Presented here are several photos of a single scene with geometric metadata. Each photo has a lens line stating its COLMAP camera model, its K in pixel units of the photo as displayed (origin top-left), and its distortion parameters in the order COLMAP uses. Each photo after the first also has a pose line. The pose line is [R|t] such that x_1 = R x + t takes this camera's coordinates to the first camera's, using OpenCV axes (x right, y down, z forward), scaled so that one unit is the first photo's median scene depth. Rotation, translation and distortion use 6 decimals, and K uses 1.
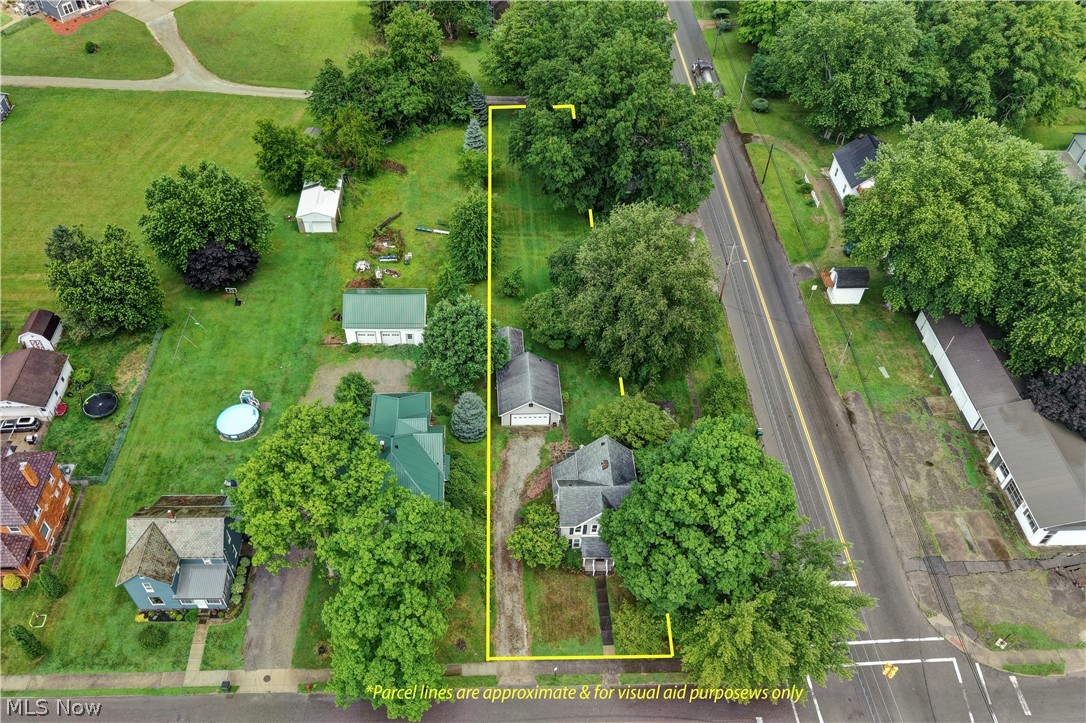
lens RADIAL K [[863.8, 0, 508.9], [0, 863.8, 367.6], [0, 0, 1]] dist [0.011550, -0.001436]
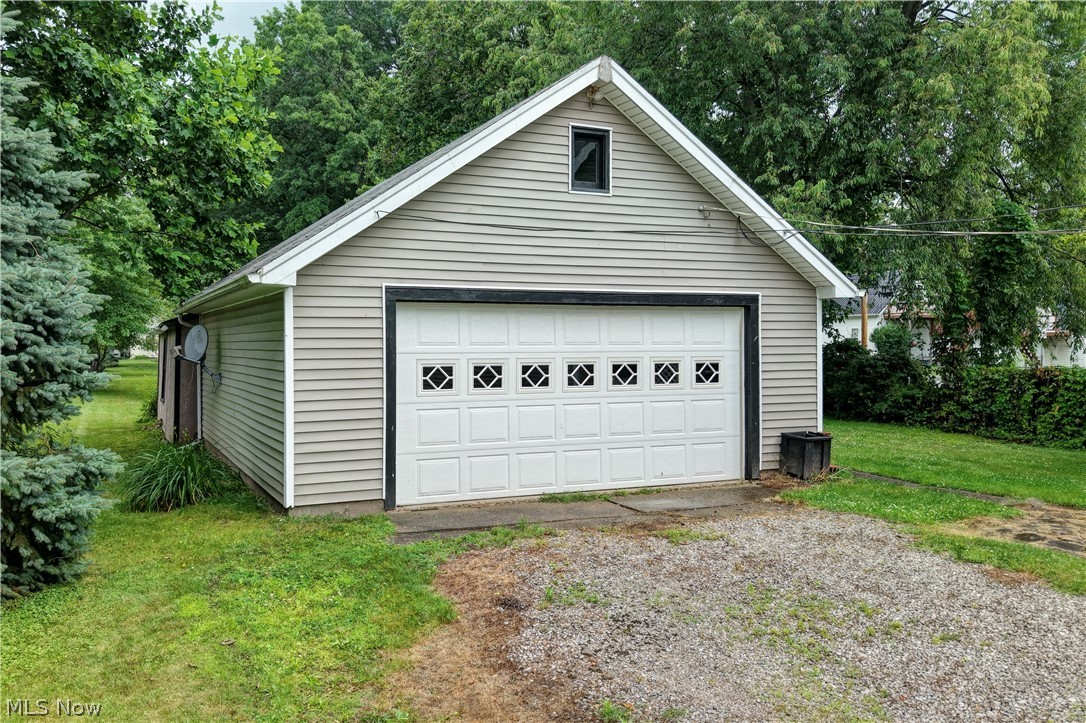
lens RADIAL K [[870.3, 0, 514.4], [0, 870.3, 356.2], [0, 0, 1]] dist [0.030859, -0.013529]
pose [[0.917284, -0.006348, 0.398184, -0.020899], [0.290518, 0.694546, -0.658184, 0.118447], [-0.272379, 0.719421, 0.638940, 0.937560]]
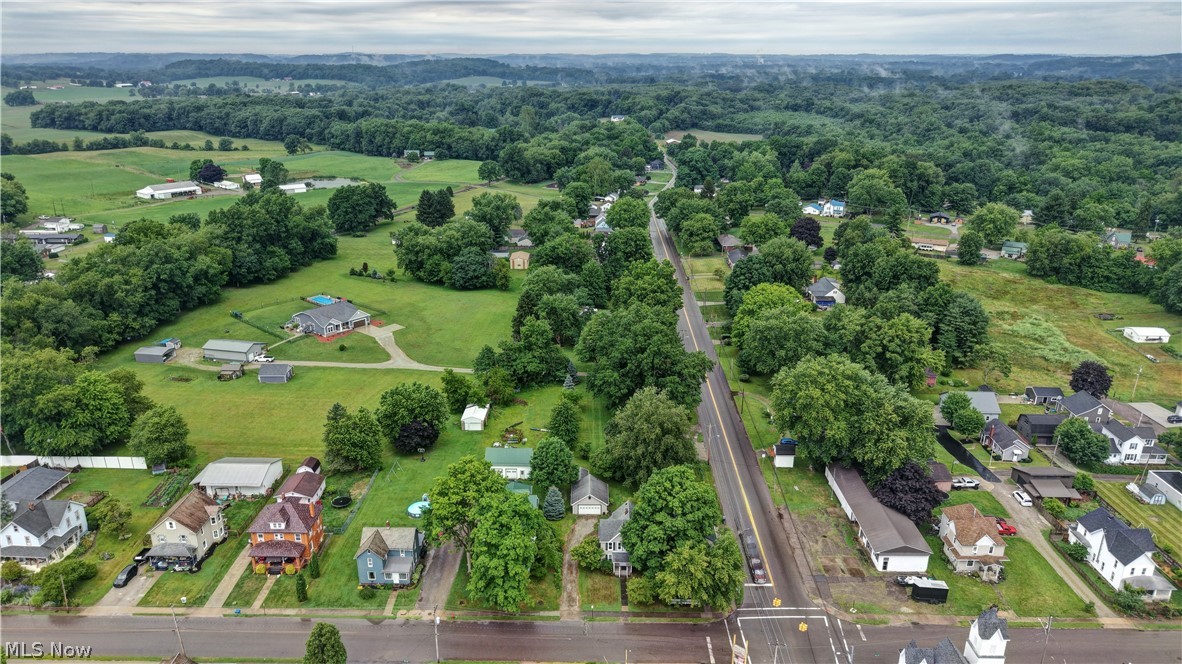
lens RADIAL K [[792.9, 0, 591.0], [0, 792.9, 332.0], [0, 0, 1]] dist [0.114572, -0.230170]
pose [[0.999111, 0.009198, -0.041145, 0.089592], [-0.027236, 0.885757, -0.463349, 0.481955], [0.032183, 0.464058, 0.885220, -0.567449]]
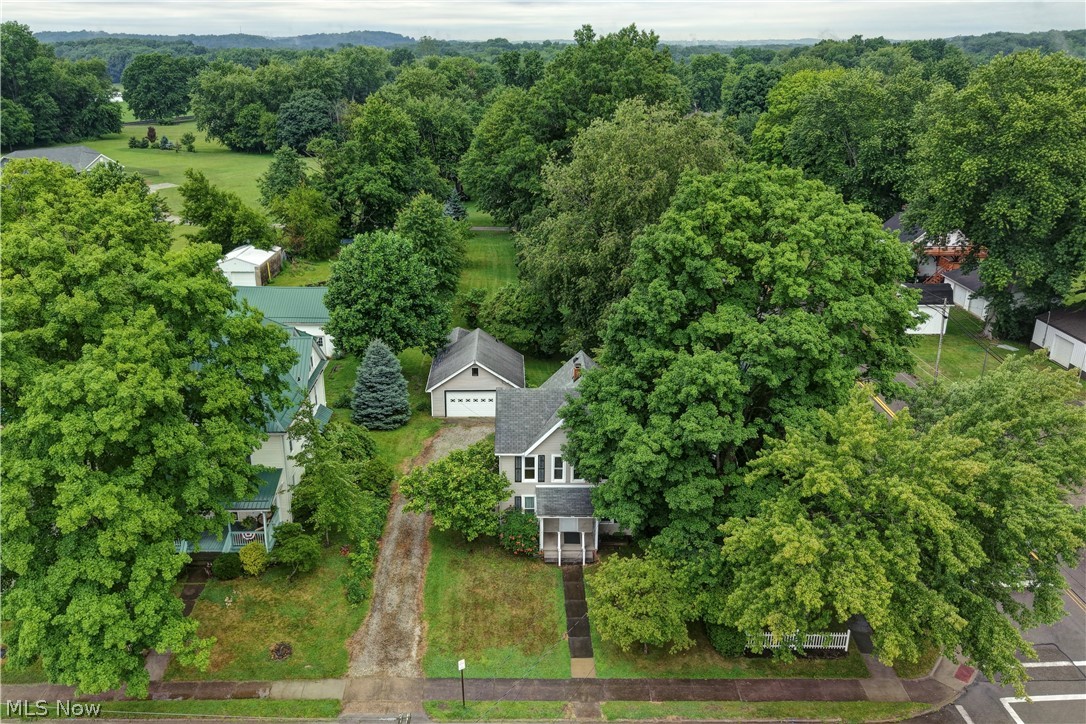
lens RADIAL K [[870.3, 0, 514.4], [0, 870.3, 356.7], [0, 0, 1]] dist [0.030859, -0.013529]
pose [[0.999363, 0.001577, -0.035644, 0.077911], [-0.017673, 0.889726, -0.456152, 0.327553], [0.030994, 0.456492, 0.889188, 0.400287]]
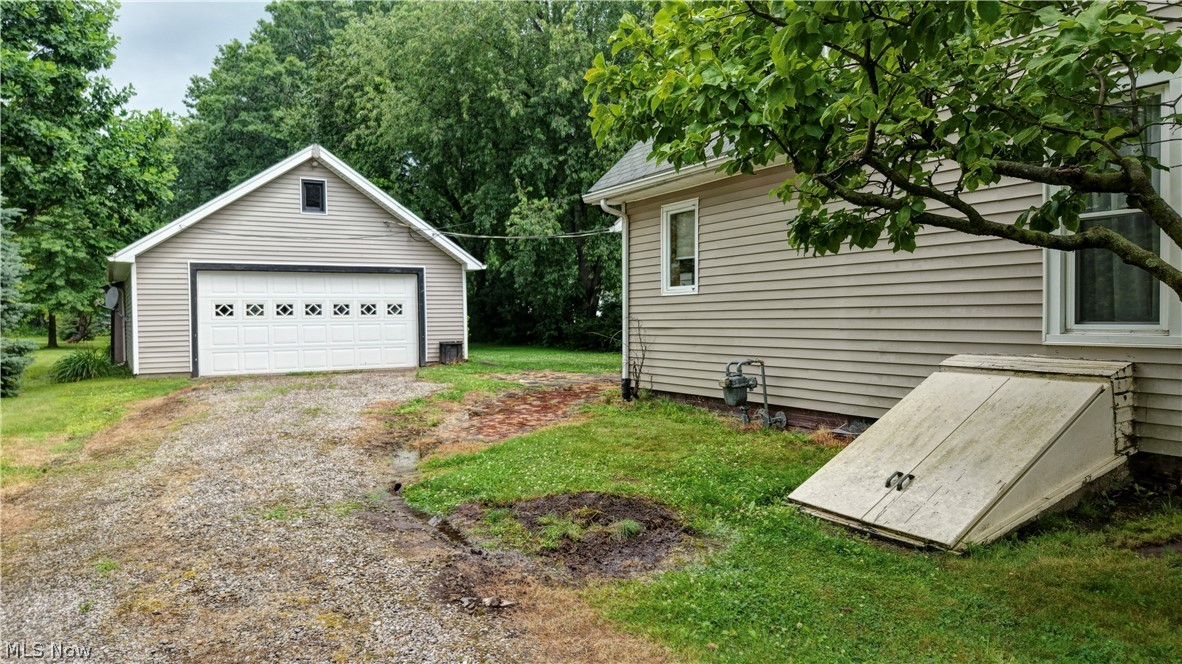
lens RADIAL K [[786.1, 0, 599.3], [0, 786.1, 334.7], [0, 0, 1]] dist [0.036100, -0.034295]
pose [[0.868669, -0.020162, 0.494983, -0.005433], [0.367838, 0.695524, -0.617205, 0.187724], [-0.331828, 0.718220, 0.611596, 0.880183]]
